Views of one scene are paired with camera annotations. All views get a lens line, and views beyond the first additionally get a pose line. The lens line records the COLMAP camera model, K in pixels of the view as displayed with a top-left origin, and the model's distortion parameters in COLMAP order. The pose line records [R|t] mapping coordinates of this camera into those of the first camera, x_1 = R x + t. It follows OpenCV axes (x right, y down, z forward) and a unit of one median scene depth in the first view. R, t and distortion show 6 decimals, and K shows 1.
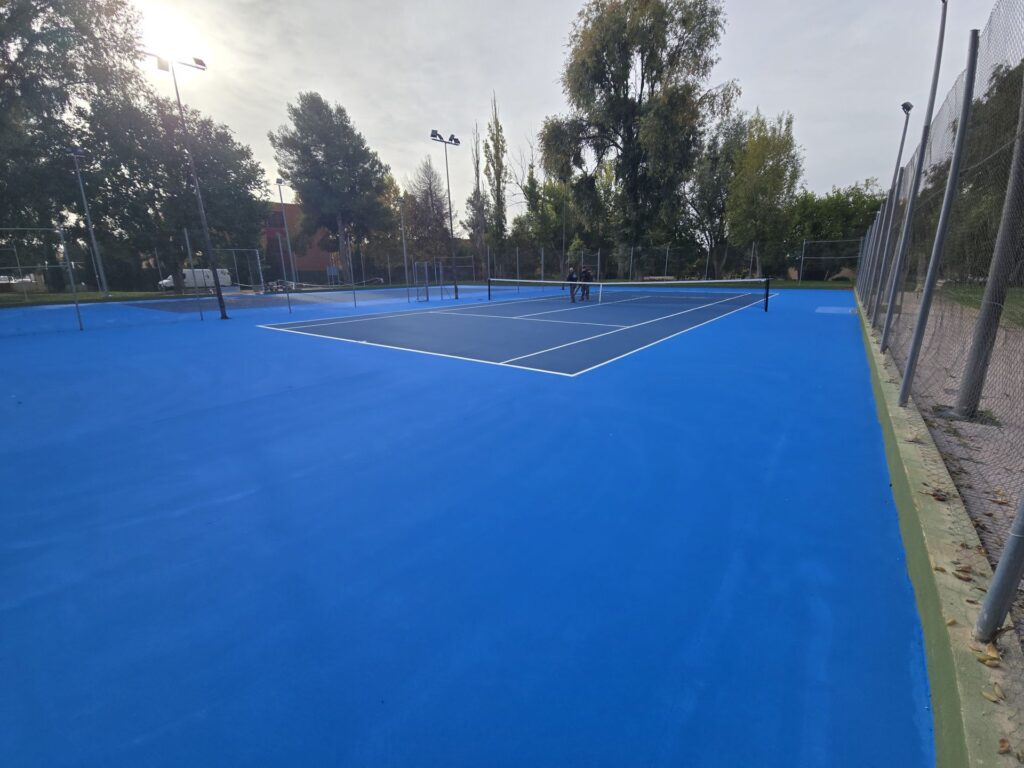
lens RADIAL K [[421.3, 0, 510.7], [0, 421.3, 383.8], [0, 0, 1]] dist [-0.008104, -0.000853]
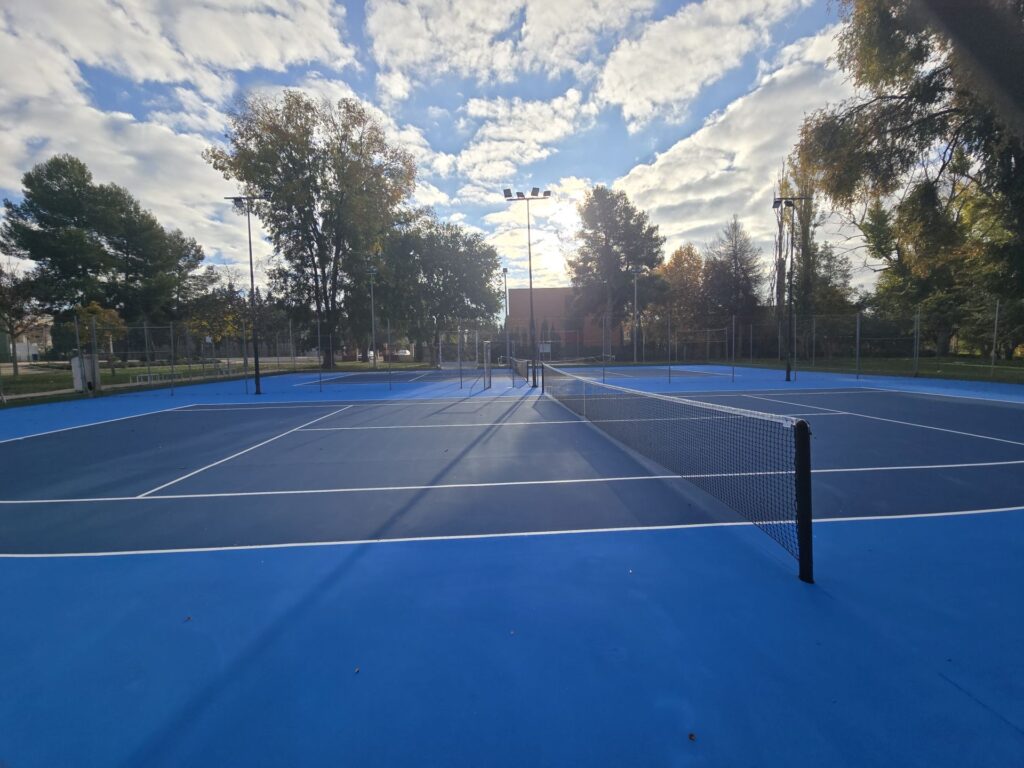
lens RADIAL K [[421.3, 0, 514.6], [0, 421.3, 388.8], [0, 0, 1]] dist [-0.008104, -0.000853]
pose [[0.672937, 0.058967, -0.737346, 0.169356], [-0.175609, 0.981055, -0.081813, -0.049930], [0.718552, 0.184539, 0.670543, 0.181455]]
